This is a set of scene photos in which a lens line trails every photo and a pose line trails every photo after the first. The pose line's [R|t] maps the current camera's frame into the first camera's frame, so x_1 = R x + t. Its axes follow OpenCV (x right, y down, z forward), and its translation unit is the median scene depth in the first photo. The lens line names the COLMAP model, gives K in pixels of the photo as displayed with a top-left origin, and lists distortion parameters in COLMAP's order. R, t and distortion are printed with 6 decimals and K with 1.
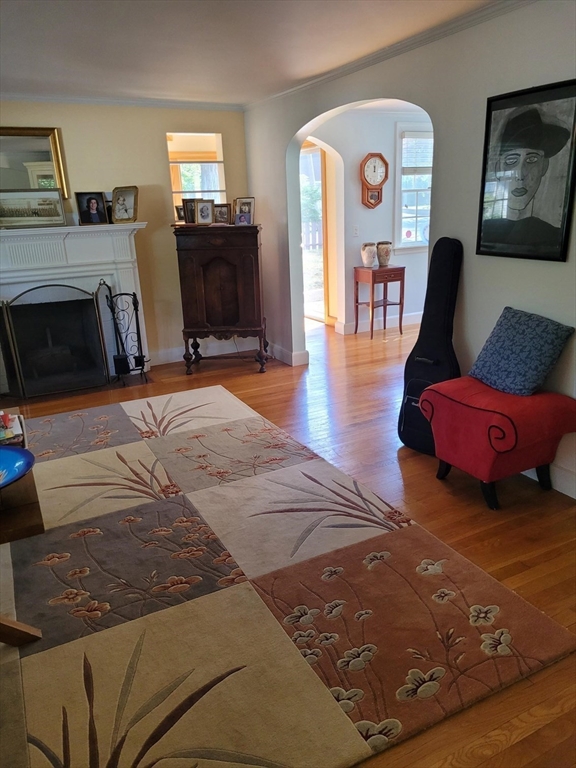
lens RADIAL K [[579.9, 0, 297.9], [0, 579.9, 389.0], [0, 0, 1]] dist [0.016866, -0.005331]
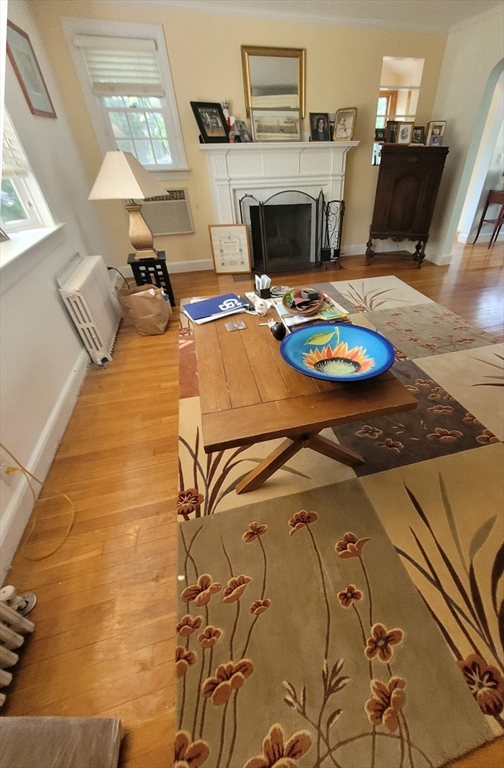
lens RADIAL K [[320.8, 0, 295.2], [0, 320.8, 381.8], [0, 0, 1]] dist [-0.000957, 0.000051]
pose [[0.978489, 0.144345, -0.147393, -0.216464], [-0.088658, 0.939335, 0.331346, -0.001703], [0.186279, -0.311150, 0.931926, 0.123778]]
